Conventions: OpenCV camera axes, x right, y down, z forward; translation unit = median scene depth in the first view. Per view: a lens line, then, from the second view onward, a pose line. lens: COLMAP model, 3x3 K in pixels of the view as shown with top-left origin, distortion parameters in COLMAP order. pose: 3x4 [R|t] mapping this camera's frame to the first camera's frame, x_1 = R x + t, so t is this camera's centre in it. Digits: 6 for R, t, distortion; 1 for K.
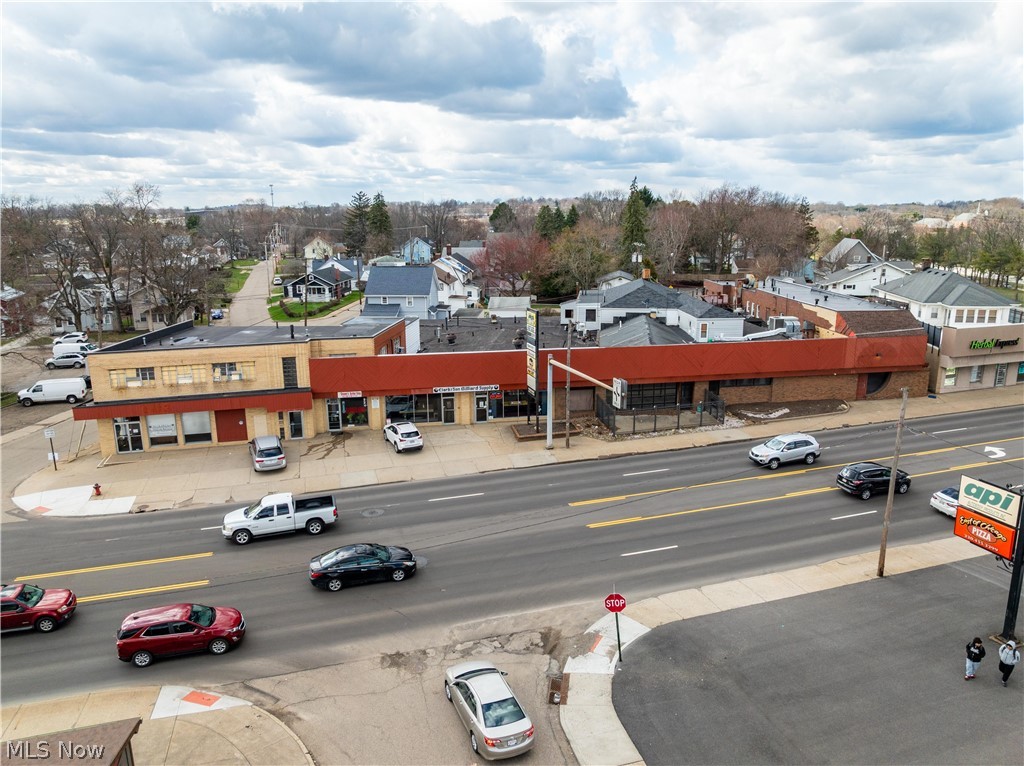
lens RADIAL K [[721.4, 0, 517.8], [0, 721.4, 379.5], [0, 0, 1]] dist [-0.037965, 0.000427]
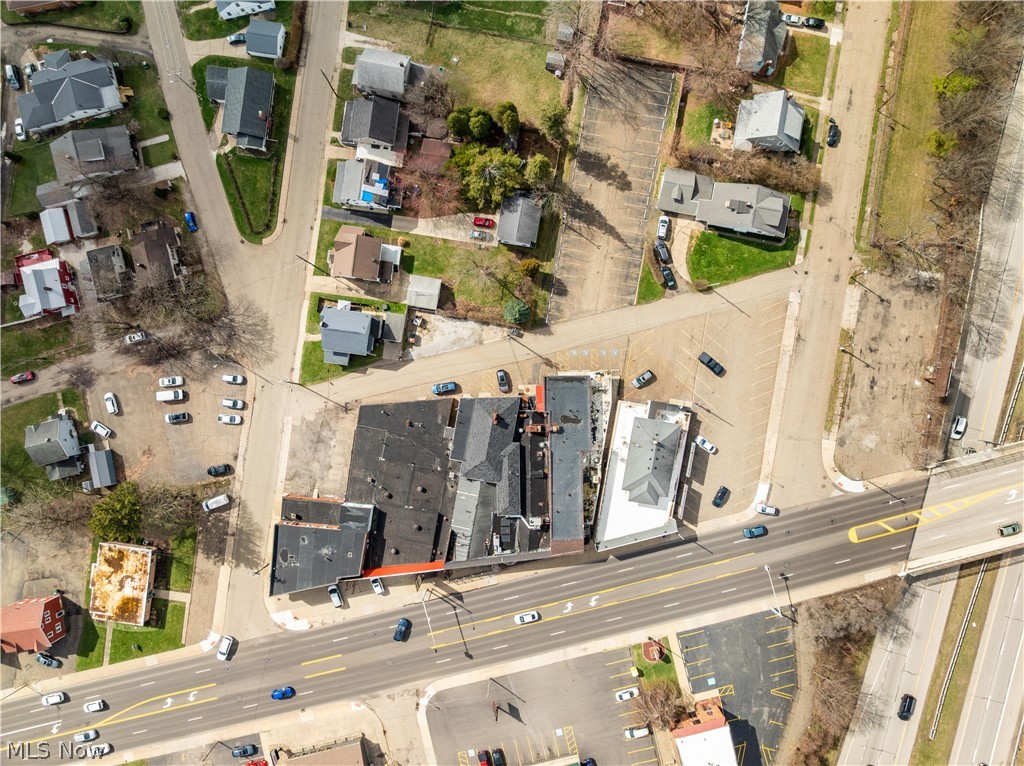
lens RADIAL K [[721.4, 0, 515.9], [0, 721.4, 382.3], [0, 0, 1]] dist [-0.037965, 0.000427]
pose [[0.998642, 0.051860, 0.004977, 0.331603], [-0.016372, 0.221690, 0.974980, -2.812584], [0.049459, -0.973737, 0.222238, 1.103072]]
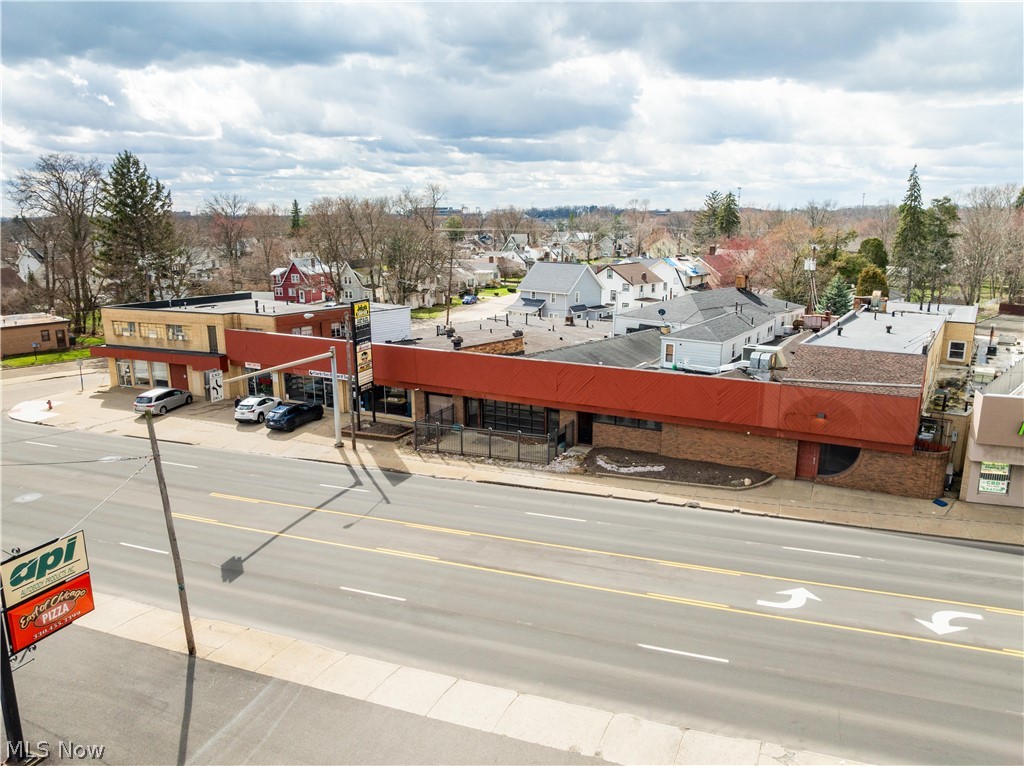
lens RADIAL K [[721.4, 0, 528.7], [0, 721.4, 374.4], [0, 0, 1]] dist [-0.037965, 0.000427]
pose [[0.797995, 0.135049, -0.587337, 0.731561], [-0.141689, 0.989294, 0.034964, -0.062209], [0.585771, 0.055318, 0.808587, 0.346727]]
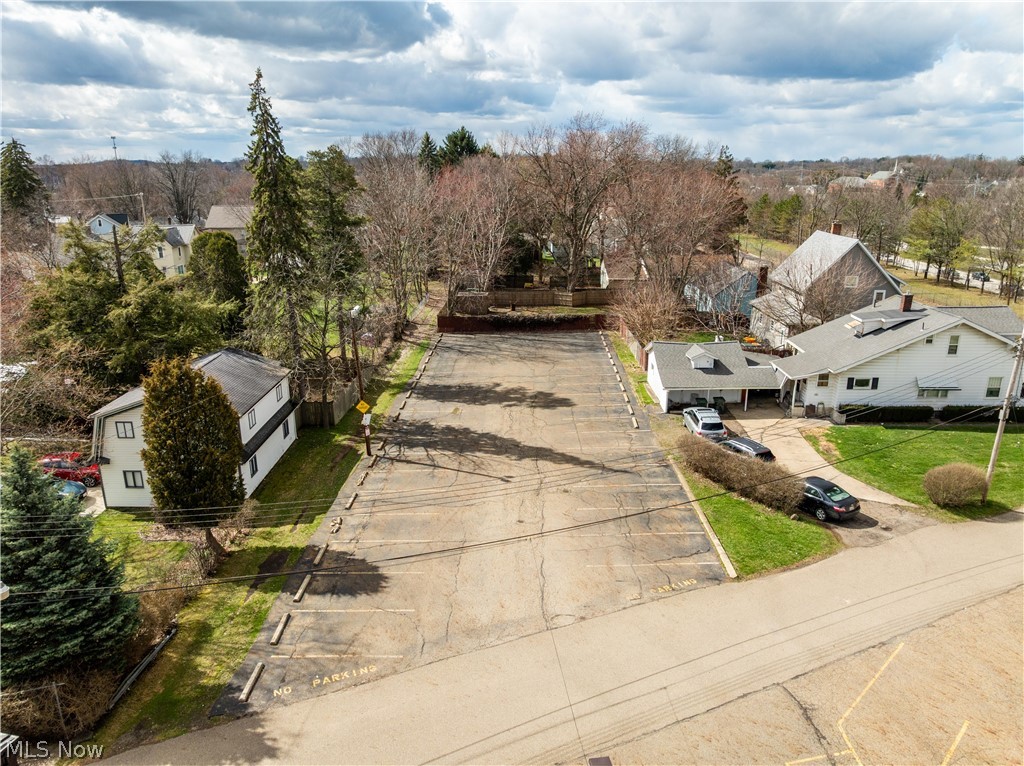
lens RADIAL K [[721.4, 0, 515.3], [0, 721.4, 378.5], [0, 0, 1]] dist [-0.037965, 0.000427]
pose [[0.993094, -0.029781, 0.113482, 0.567136], [0.023364, 0.998074, 0.057464, -0.368038], [-0.114975, -0.054416, 0.991877, 1.527919]]
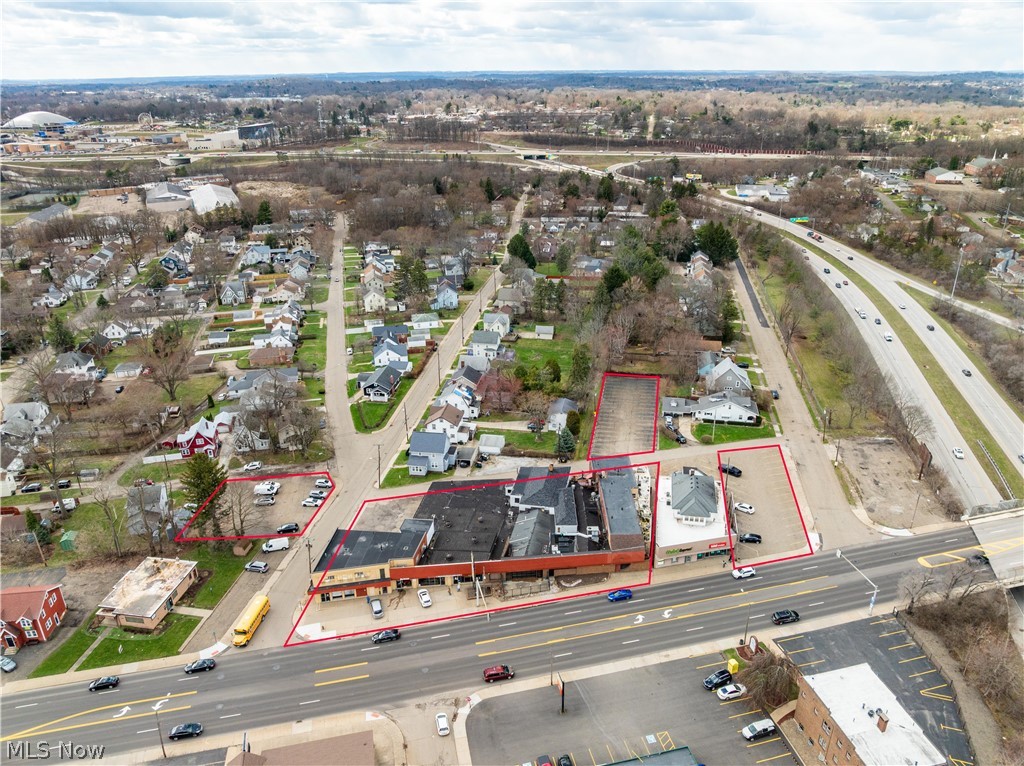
lens RADIAL K [[721.4, 0, 511.7], [0, 721.4, 384.2], [0, 0, 1]] dist [-0.037965, 0.000427]
pose [[0.997380, 0.023192, -0.068528, 0.311762], [-0.010472, 0.983529, 0.180445, -1.124637], [0.071584, -0.179254, 0.981195, -1.383267]]
